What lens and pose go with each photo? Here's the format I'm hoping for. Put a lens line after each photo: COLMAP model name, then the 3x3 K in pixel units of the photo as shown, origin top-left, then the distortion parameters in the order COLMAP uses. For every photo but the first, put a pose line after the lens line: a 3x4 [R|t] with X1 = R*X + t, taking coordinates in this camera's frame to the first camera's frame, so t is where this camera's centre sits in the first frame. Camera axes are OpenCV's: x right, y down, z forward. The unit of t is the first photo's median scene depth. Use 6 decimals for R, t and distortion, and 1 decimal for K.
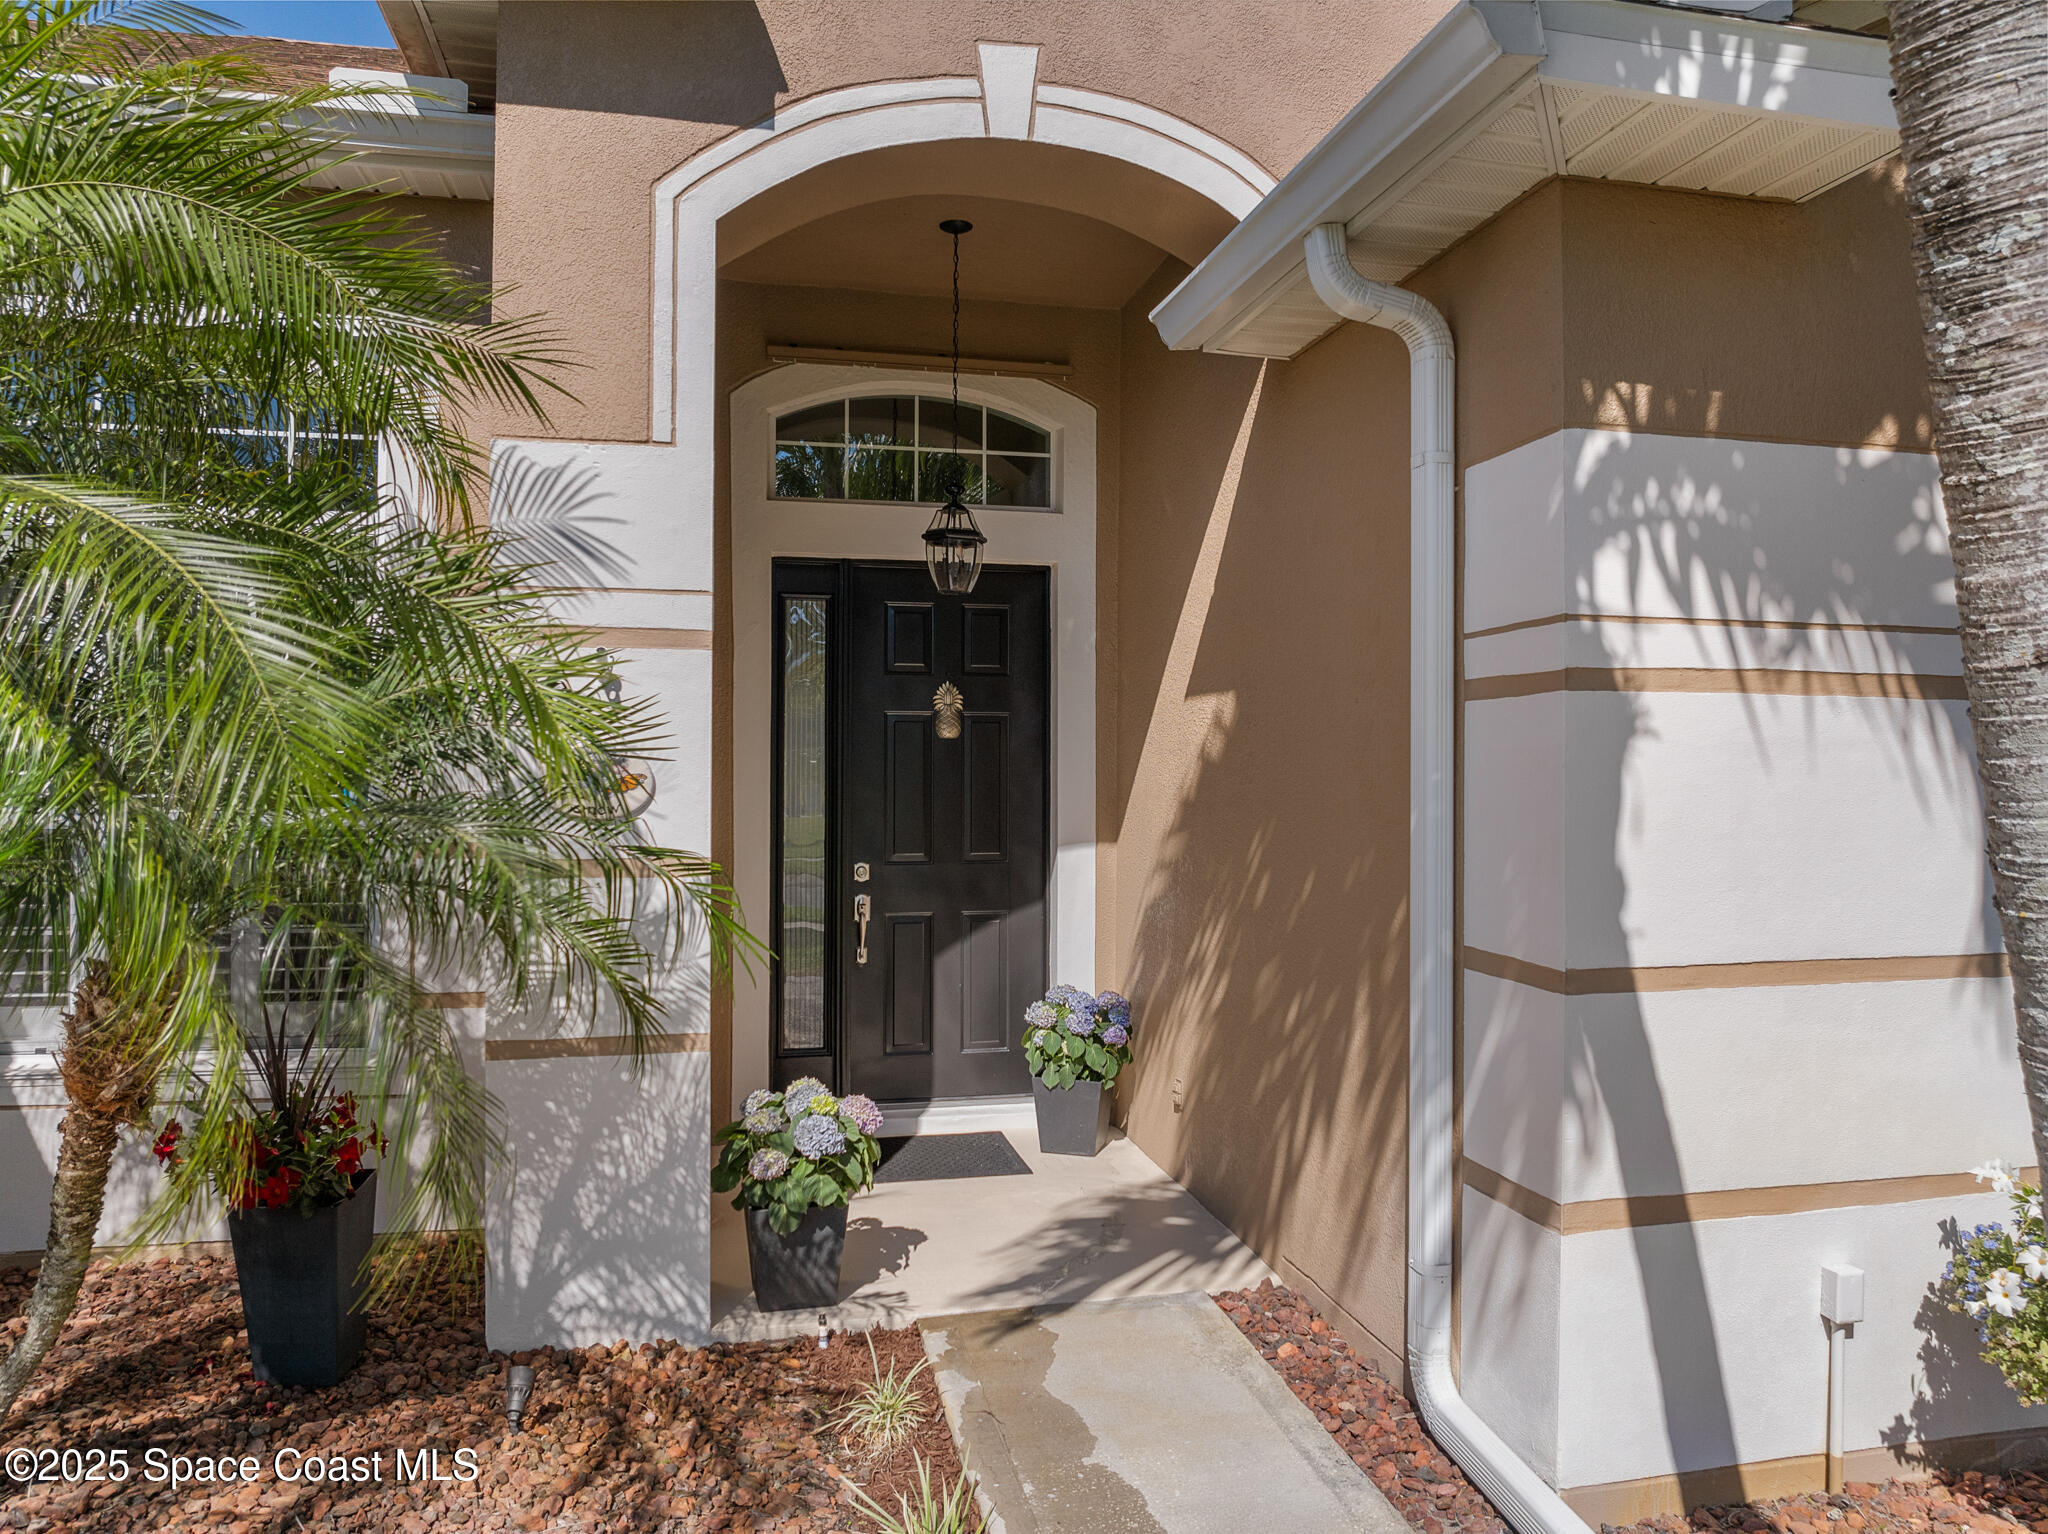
lens RADIAL K [[1457.6, 0, 1075.7], [0, 1457.6, 764.7], [0, 0, 1]] dist [-0.040009, -0.001281]
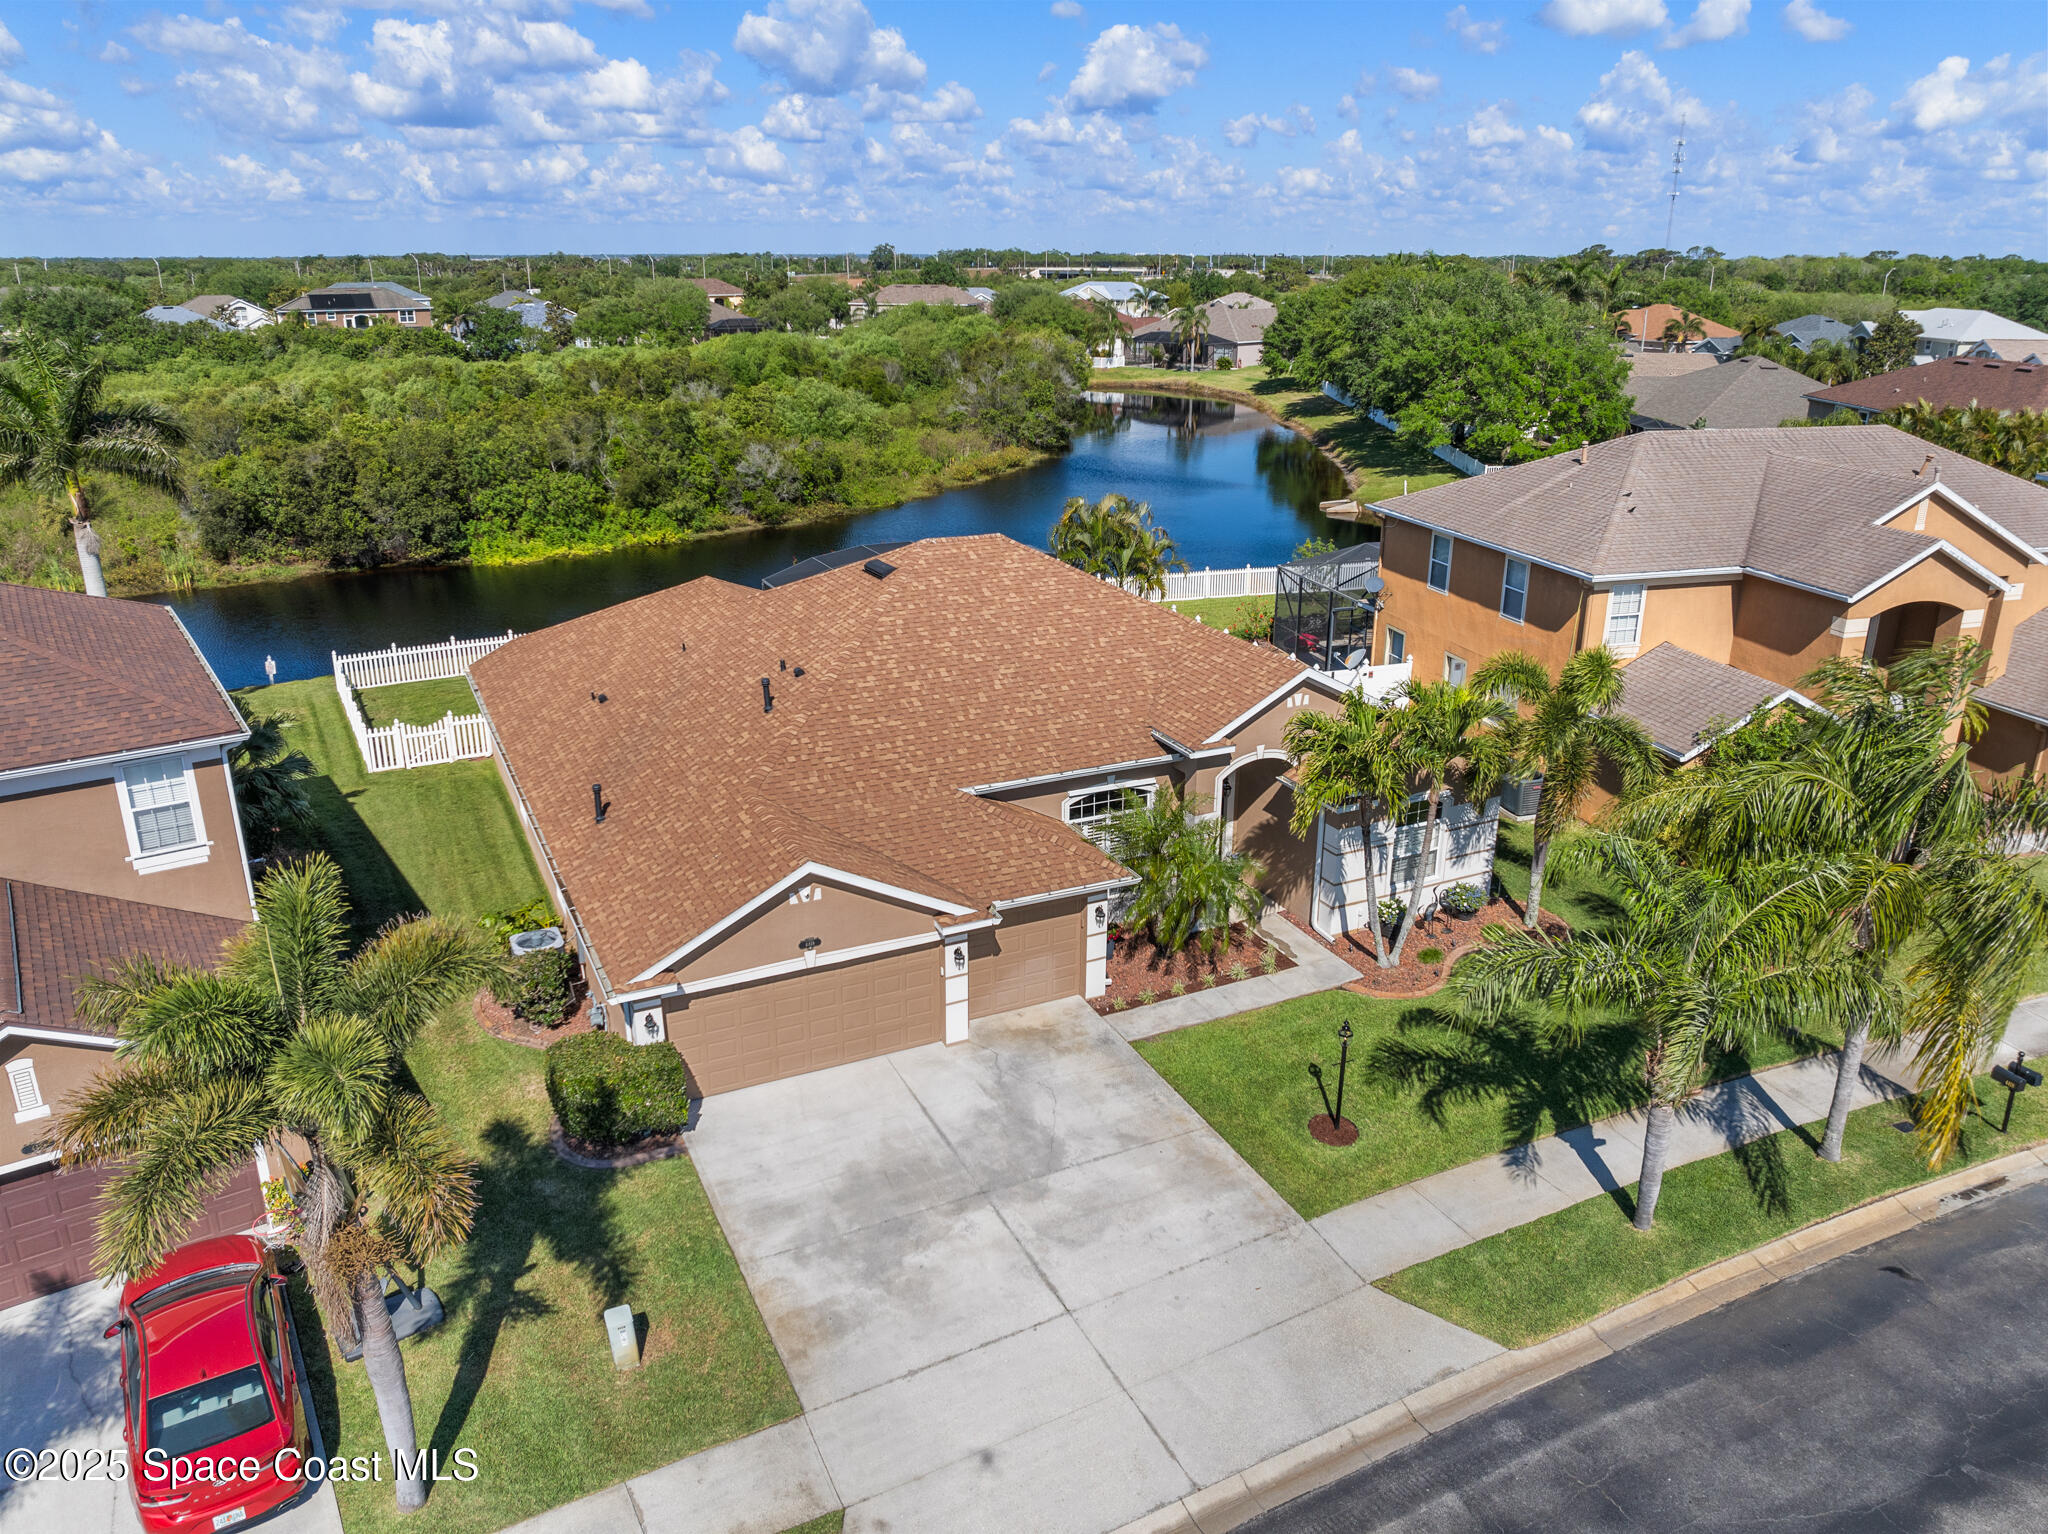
lens RADIAL K [[1444.0, 0, 1024.0], [0, 1444.0, 767.0], [0, 0, 1]] dist [-0.042522, -0.003394]
pose [[0.977544, -0.073197, 0.197610, -2.363569], [-0.001194, 0.935797, 0.352537, -2.670358], [-0.210728, -0.344857, 0.914696, -4.733727]]
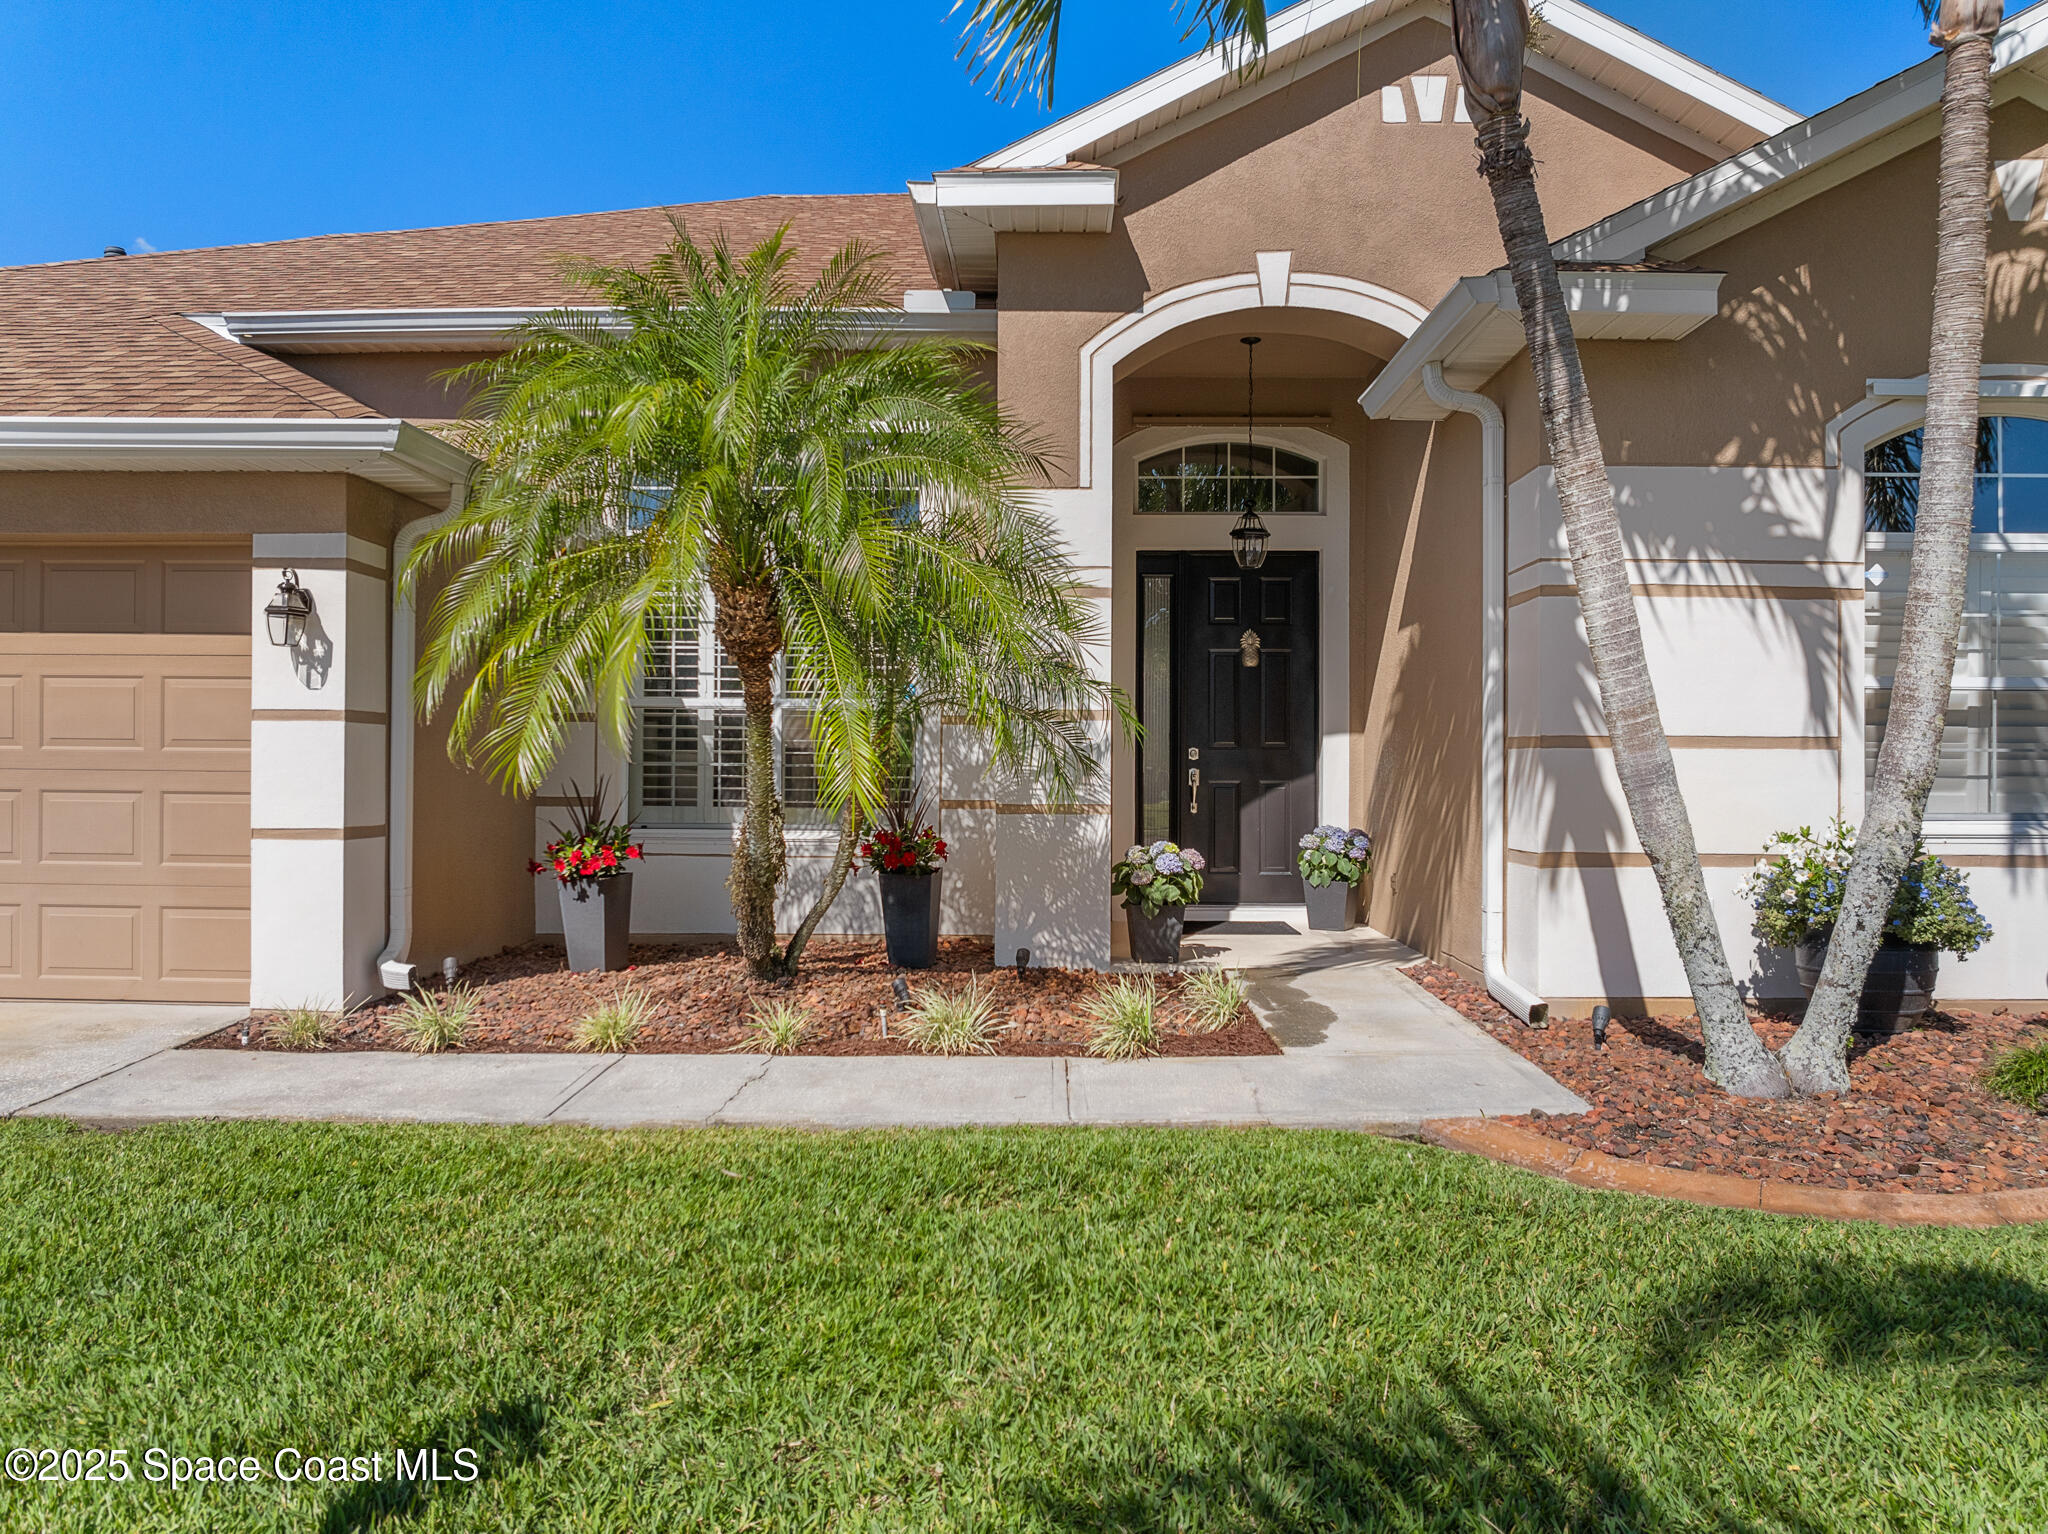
lens RADIAL K [[1444.0, 0, 1024.0], [0, 1444.0, 767.0], [0, 0, 1]] dist [-0.042522, -0.003394]
pose [[0.965151, 0.000655, -0.261692, 0.115430], [-0.000448, 1.000000, 0.000853, 0.126306], [0.261692, -0.000706, 0.965151, -0.756712]]
